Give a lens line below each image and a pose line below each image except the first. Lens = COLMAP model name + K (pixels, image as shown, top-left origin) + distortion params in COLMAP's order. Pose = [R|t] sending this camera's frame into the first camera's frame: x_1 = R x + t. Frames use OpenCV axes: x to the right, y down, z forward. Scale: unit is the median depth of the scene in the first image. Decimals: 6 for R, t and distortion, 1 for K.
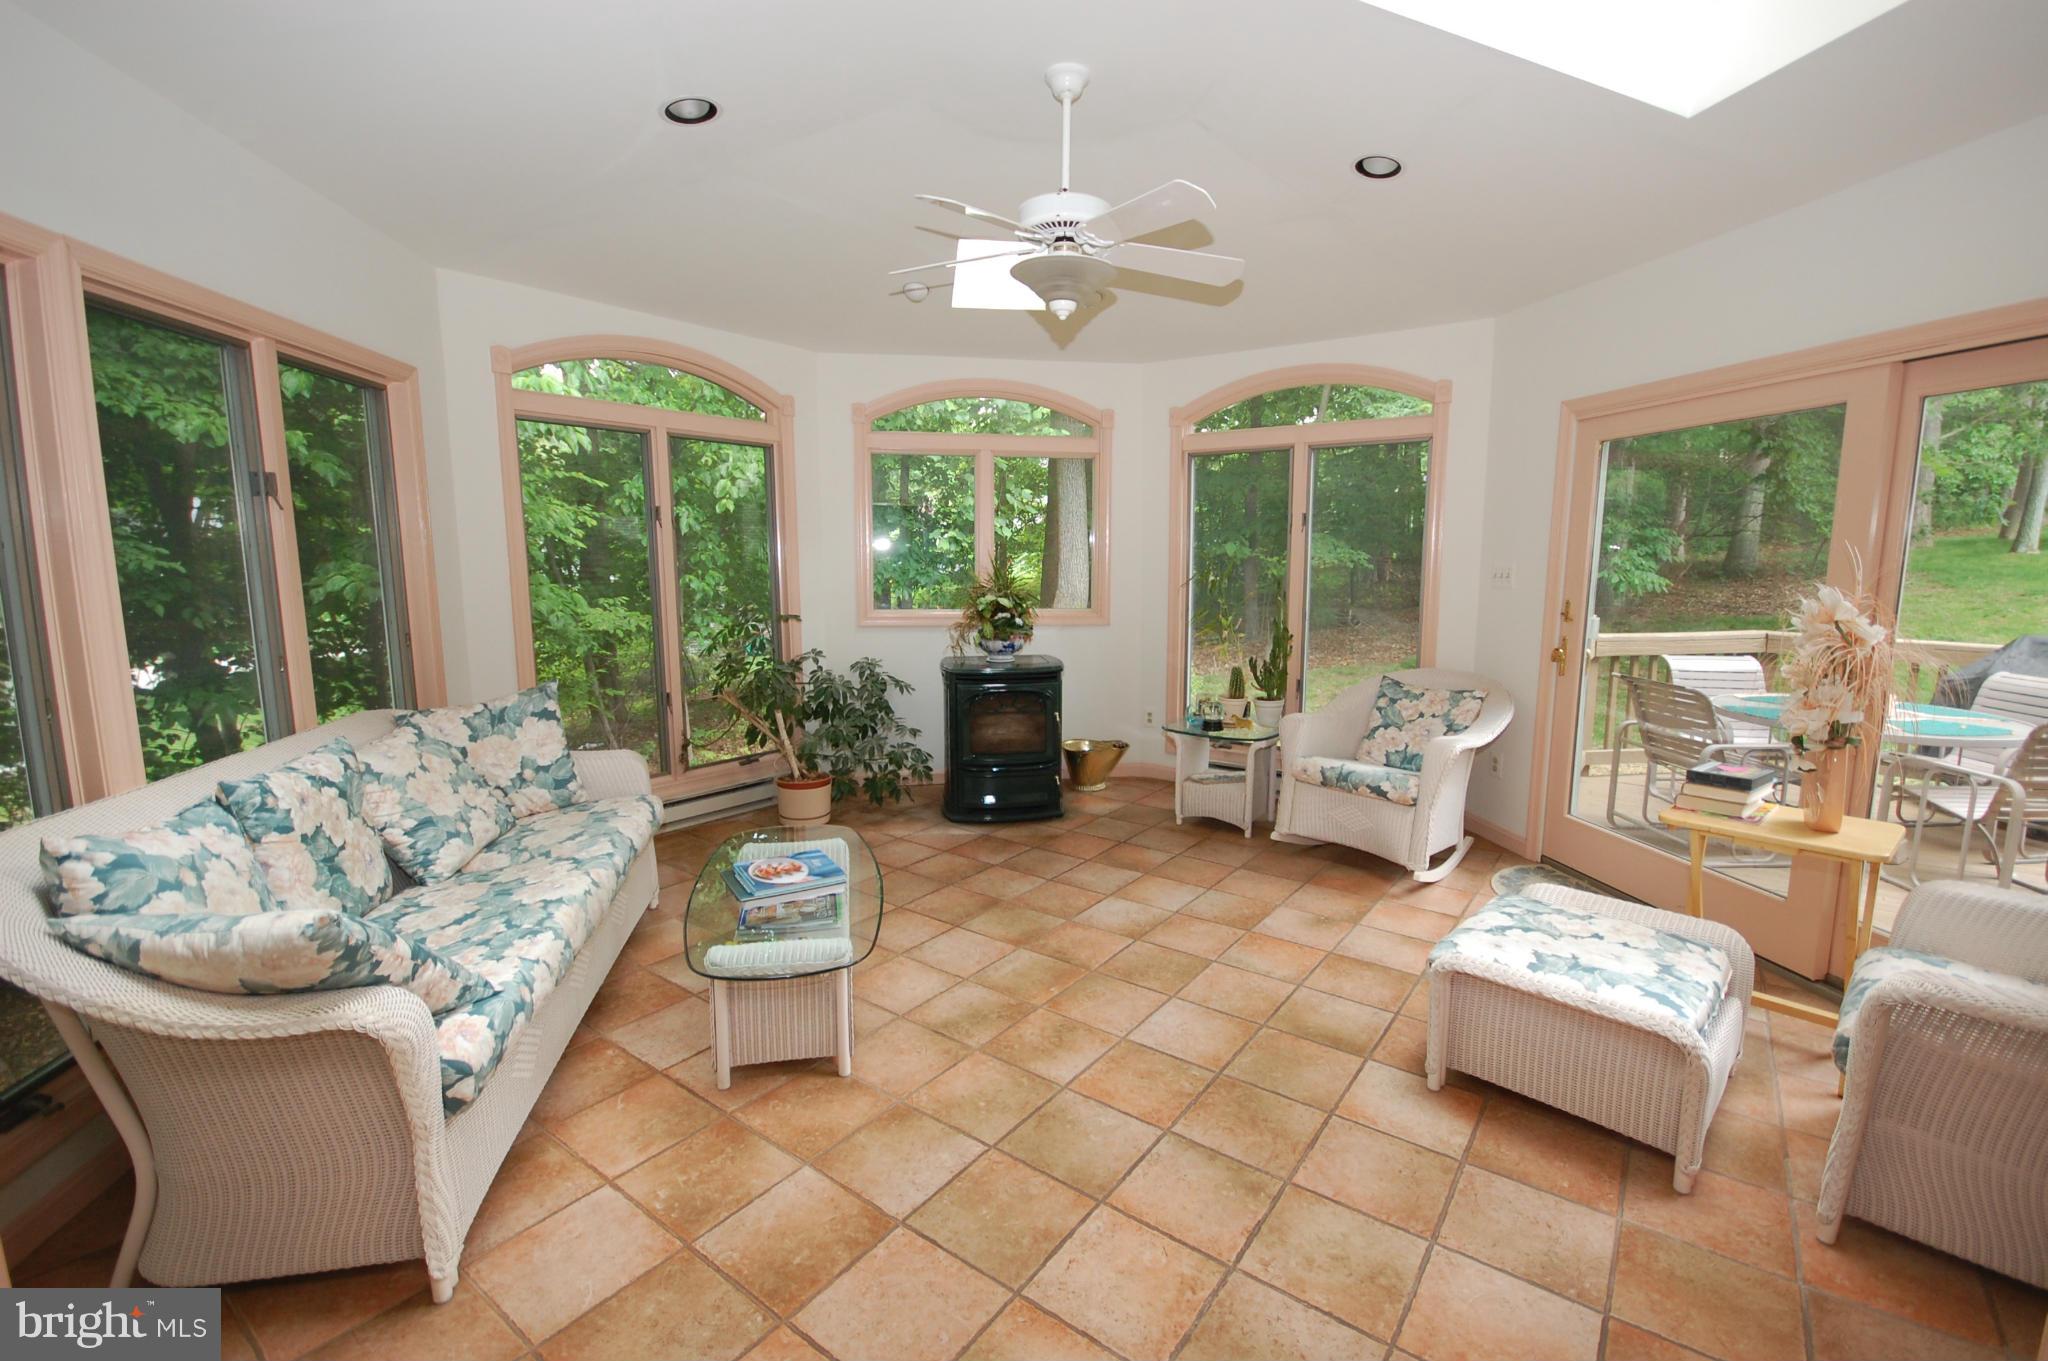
lens RADIAL K [[890.7, 0, 1034.9], [0, 890.7, 667.5], [0, 0, 1]] dist [0.016391, -0.017045]
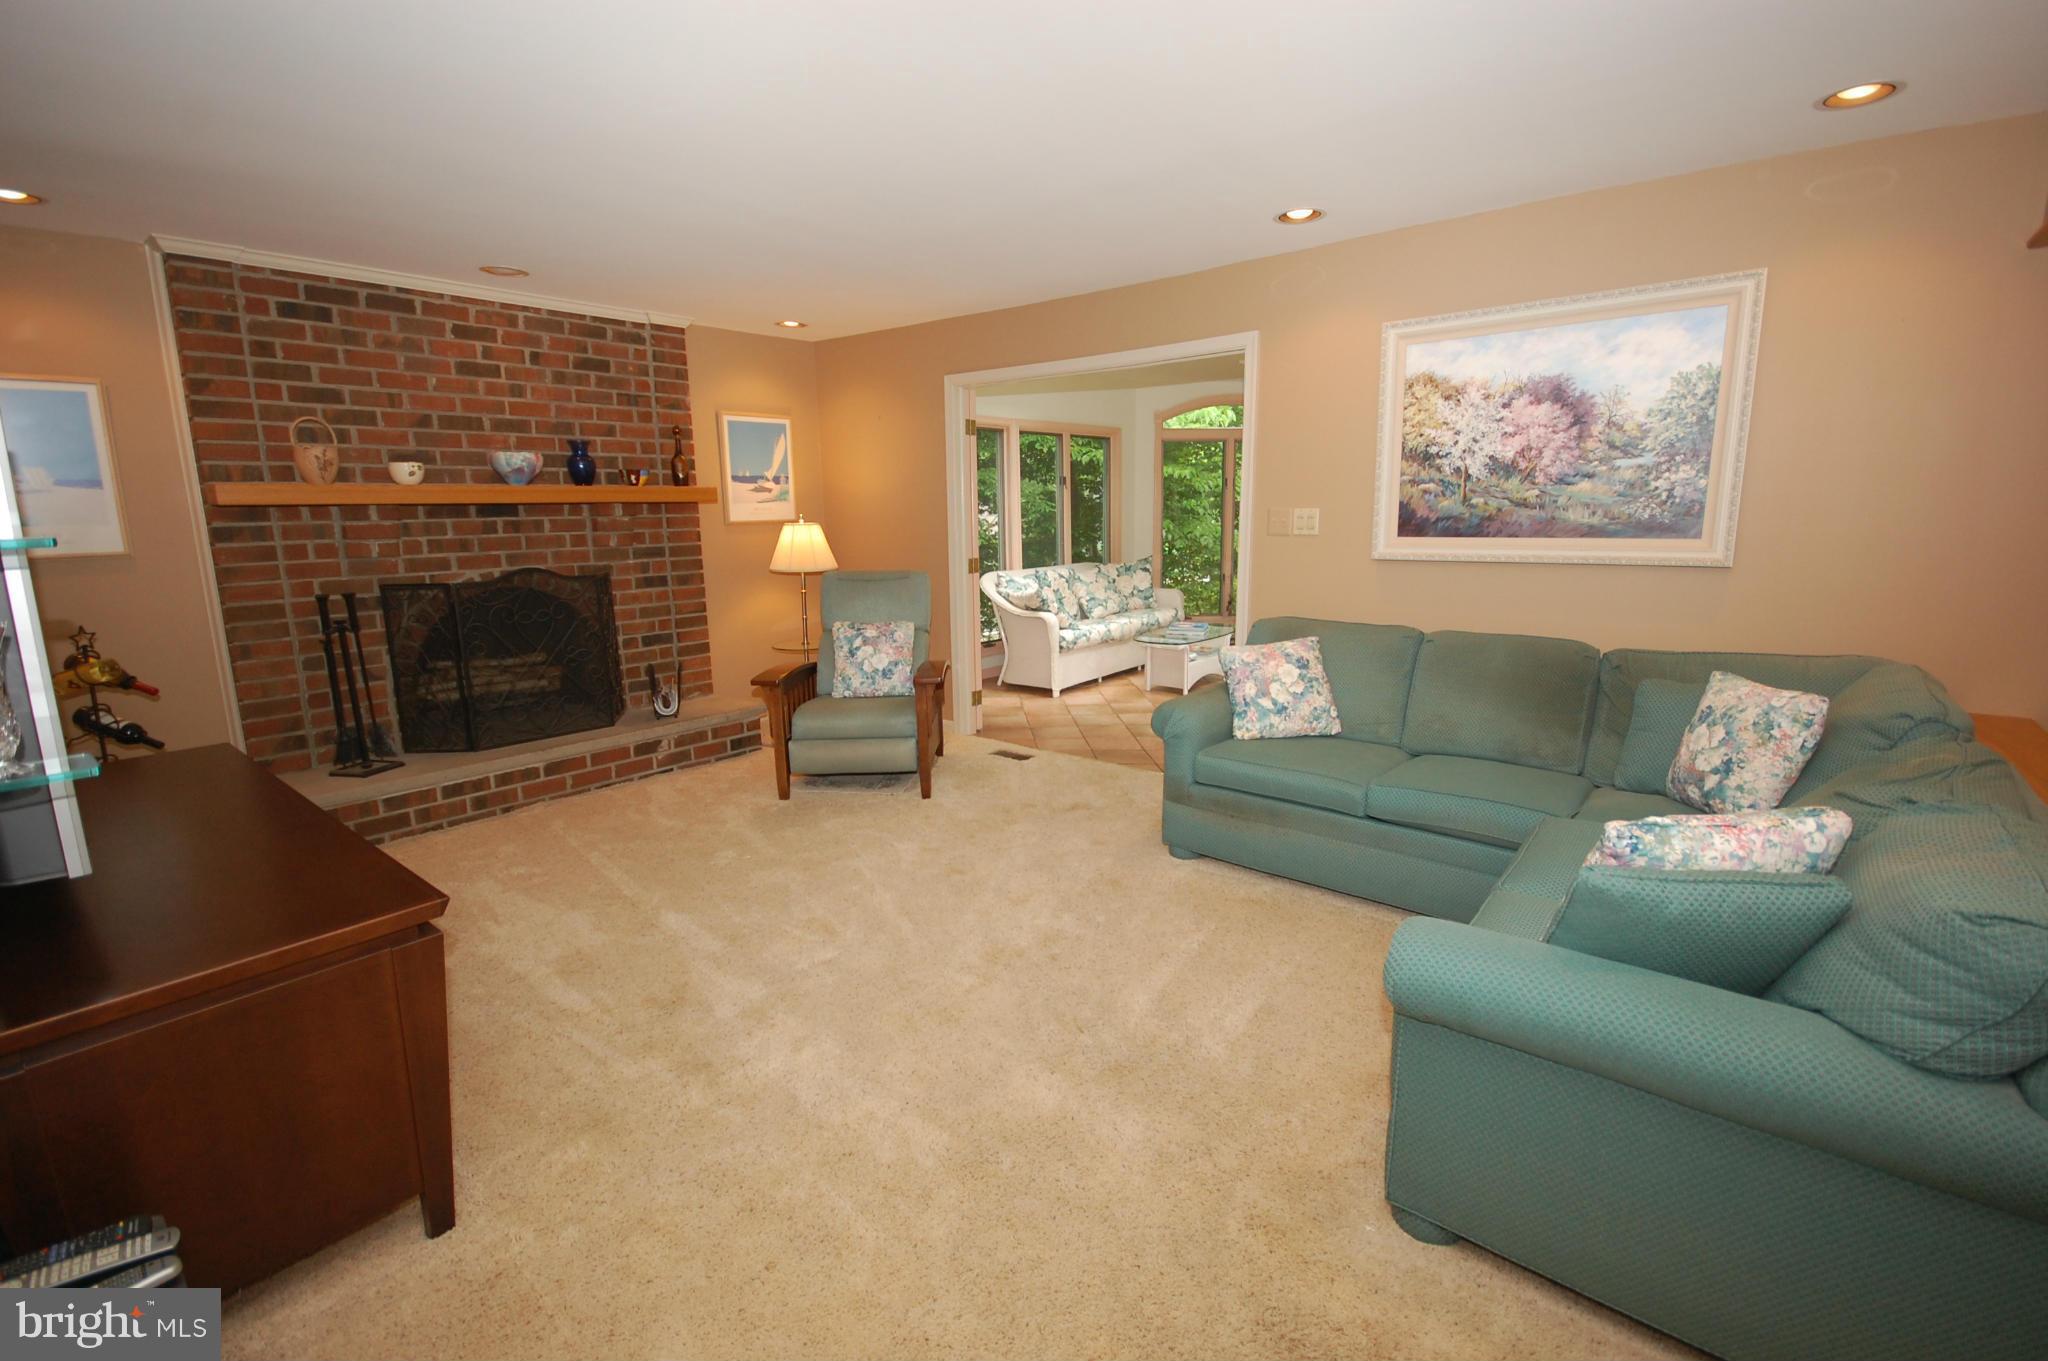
lens RADIAL K [[890.7, 0, 1034.9], [0, 890.7, 667.5], [0, 0, 1]] dist [0.016391, -0.017045]
pose [[0.656199, 0.123683, -0.744383, 1.409227], [-0.081314, 0.992322, 0.093198, 0.148081], [0.750194, -0.000628, 0.661217, -1.069824]]
